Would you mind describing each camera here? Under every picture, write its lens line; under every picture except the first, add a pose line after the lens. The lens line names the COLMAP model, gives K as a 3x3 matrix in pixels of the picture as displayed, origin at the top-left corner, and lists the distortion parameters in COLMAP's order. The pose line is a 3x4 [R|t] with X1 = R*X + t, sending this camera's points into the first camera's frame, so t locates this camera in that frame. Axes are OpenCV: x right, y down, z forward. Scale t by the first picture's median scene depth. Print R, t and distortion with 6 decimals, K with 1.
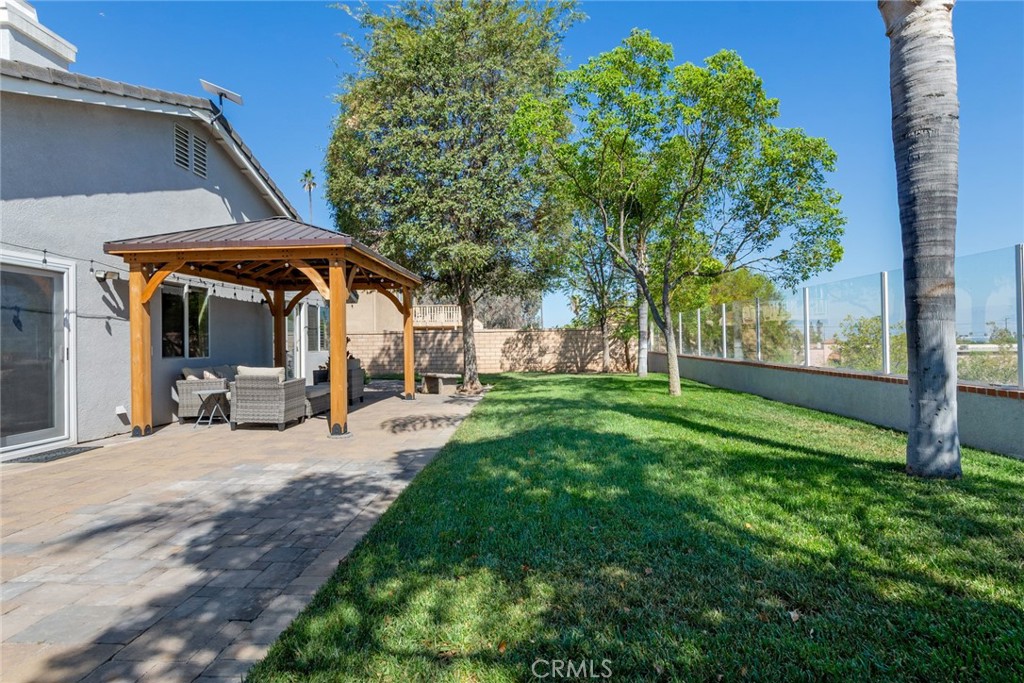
lens RADIAL K [[538.6, 0, 502.3], [0, 538.6, 333.7], [0, 0, 1]] dist [0.017595, -0.017621]
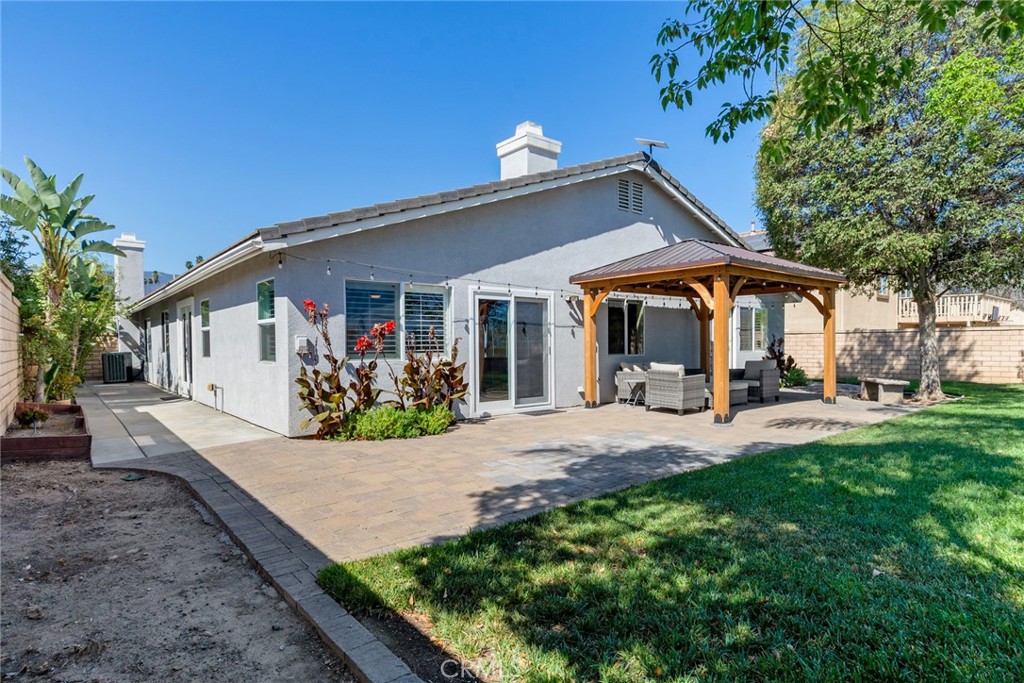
lens RADIAL K [[561.8, 0, 511.8], [0, 561.8, 364.4], [0, 0, 1]] dist [0.002643, 0.000337]
pose [[0.676002, 0.039767, -0.735826, 0.256308], [0.006363, 0.998191, 0.059791, -0.016797], [0.736873, -0.045101, 0.674525, -0.145691]]
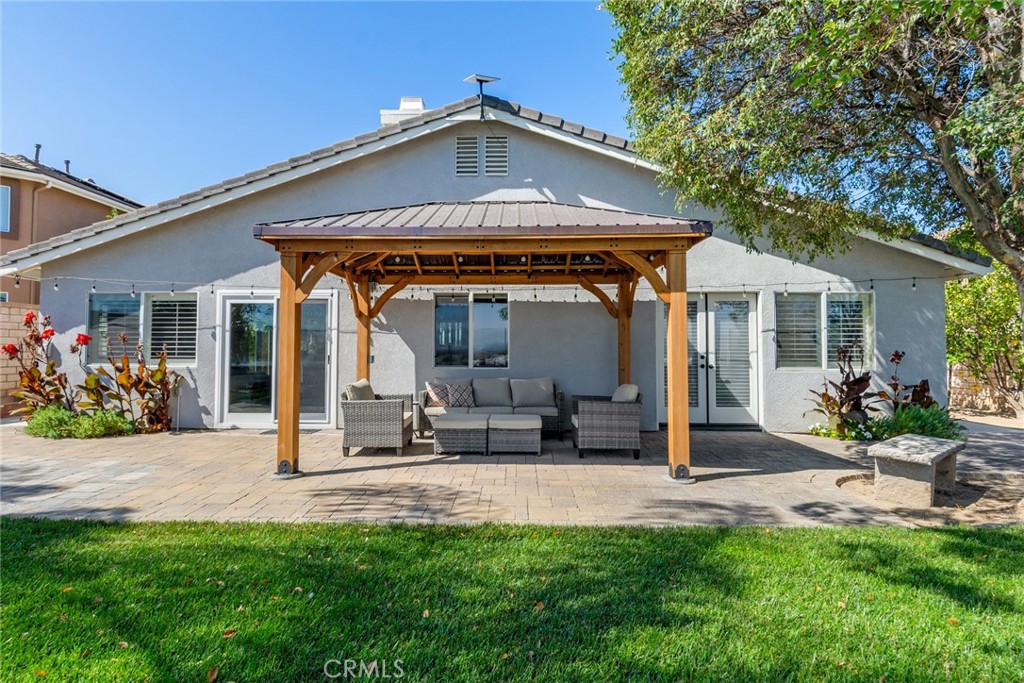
lens RADIAL K [[538.6, 0, 502.3], [0, 538.6, 333.7], [0, 0, 1]] dist [0.017595, -0.017621]
pose [[0.009503, -0.011546, -0.999888, 0.418217], [0.010400, 0.999880, -0.011447, -0.005720], [0.999901, -0.010290, 0.009622, 1.098571]]
